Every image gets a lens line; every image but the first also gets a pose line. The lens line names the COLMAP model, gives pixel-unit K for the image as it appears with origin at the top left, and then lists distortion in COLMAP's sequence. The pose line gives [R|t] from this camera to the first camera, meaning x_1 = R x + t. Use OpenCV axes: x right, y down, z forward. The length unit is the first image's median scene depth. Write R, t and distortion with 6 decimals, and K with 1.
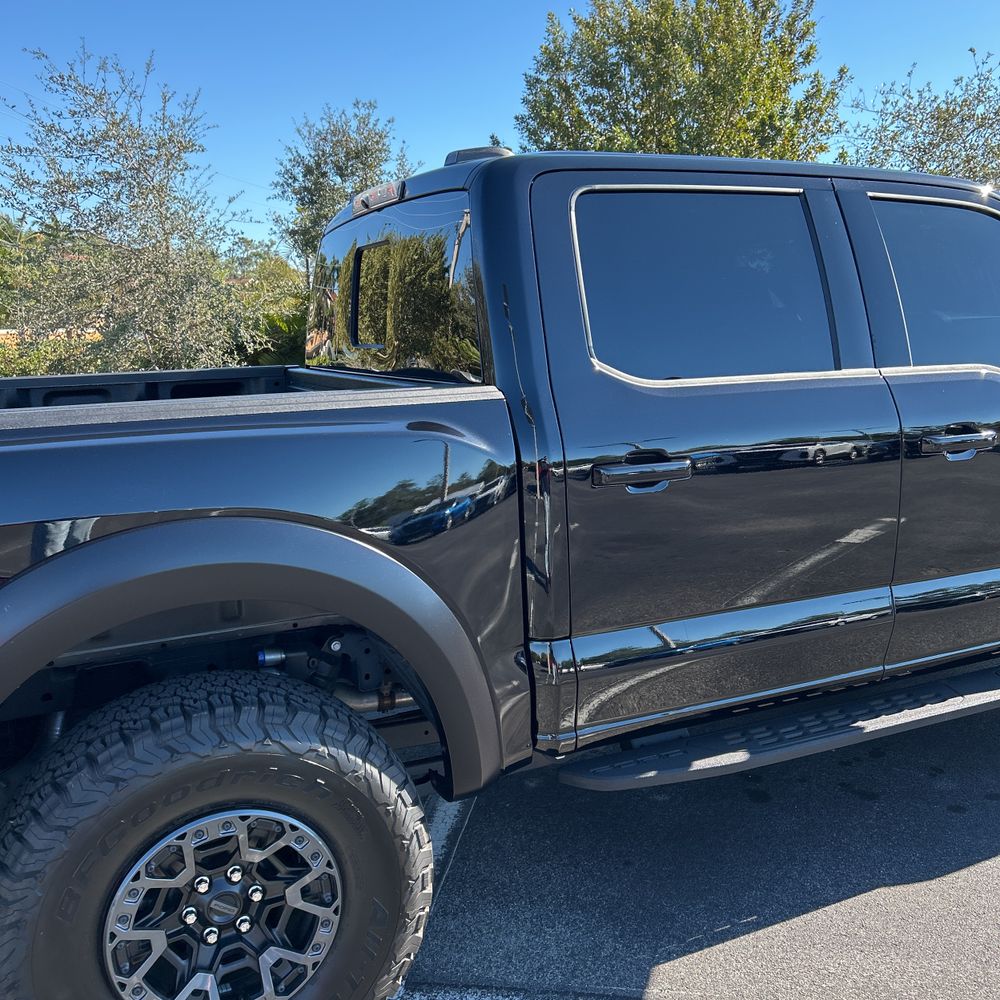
lens RADIAL K [[1016.7, 0, 497.4], [0, 1016.7, 501.4], [0, 0, 1]] dist [0.014479, 0.017555]
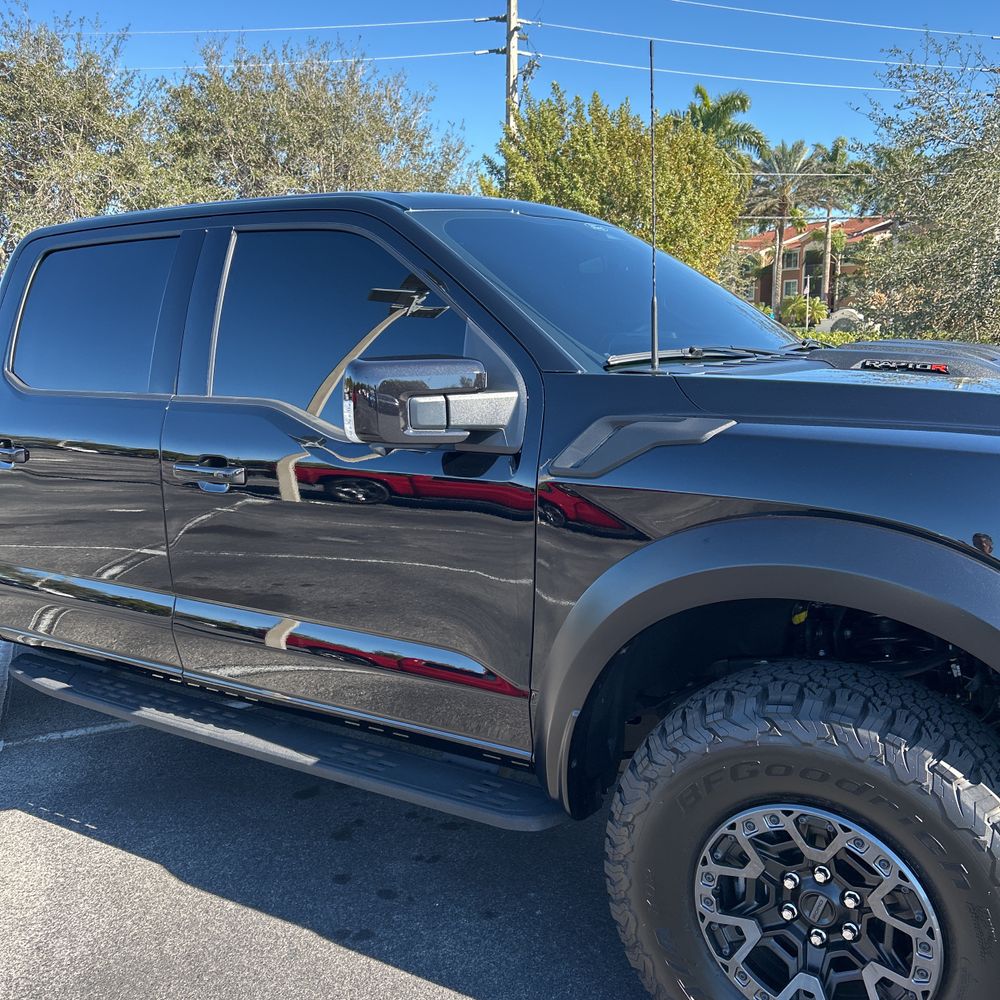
lens RADIAL K [[1005.6, 0, 505.3], [0, 1005.6, 503.3], [0, 0, 1]] dist [0.065168, -0.069553]
pose [[0.533962, 0.164473, -0.829357, 1.860619], [-0.143052, 0.984330, 0.103105, -0.225481], [0.833319, 0.063587, 0.549123, 0.895480]]
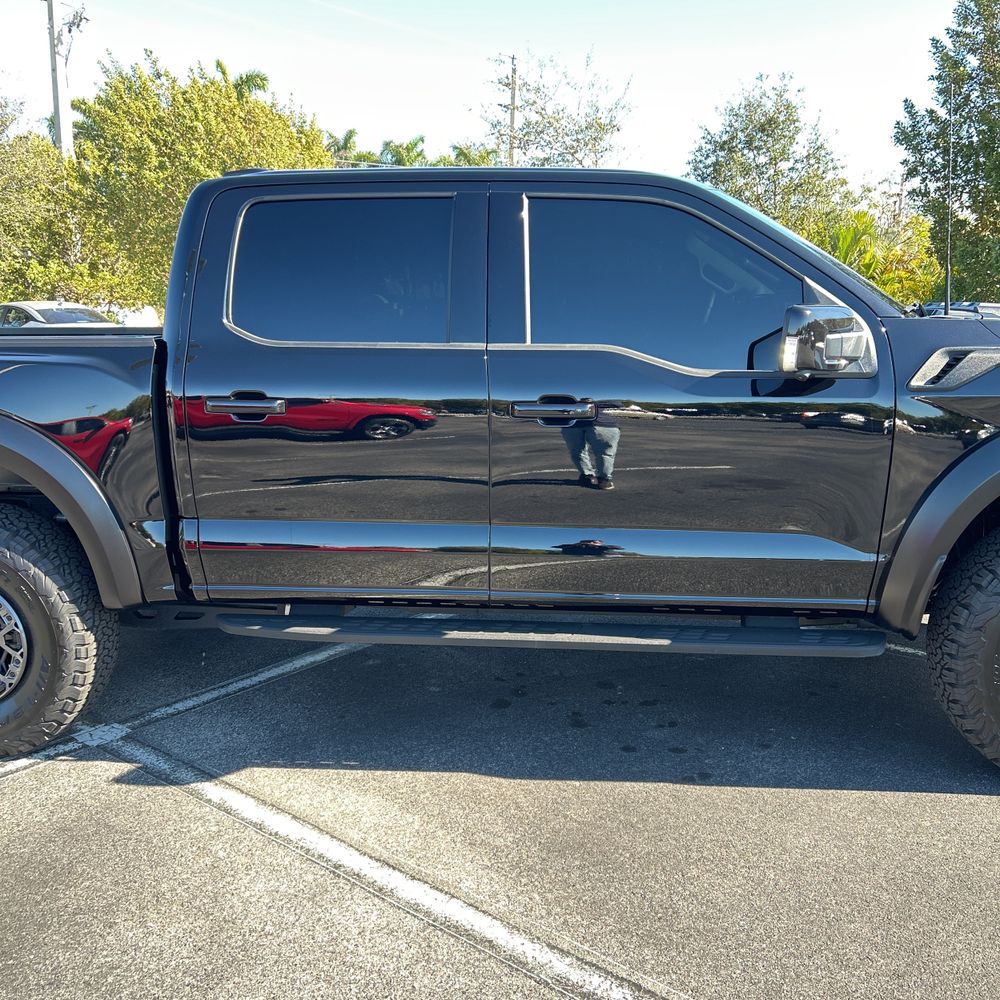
lens RADIAL K [[1000.1, 0, 496.1], [0, 1000.1, 512.1], [0, 0, 1]] dist [0.070728, -0.096370]
pose [[0.861599, 0.129499, -0.490793, 1.245576], [-0.109722, 0.991564, 0.069011, -0.020498], [0.495589, -0.005609, 0.868539, -0.027235]]
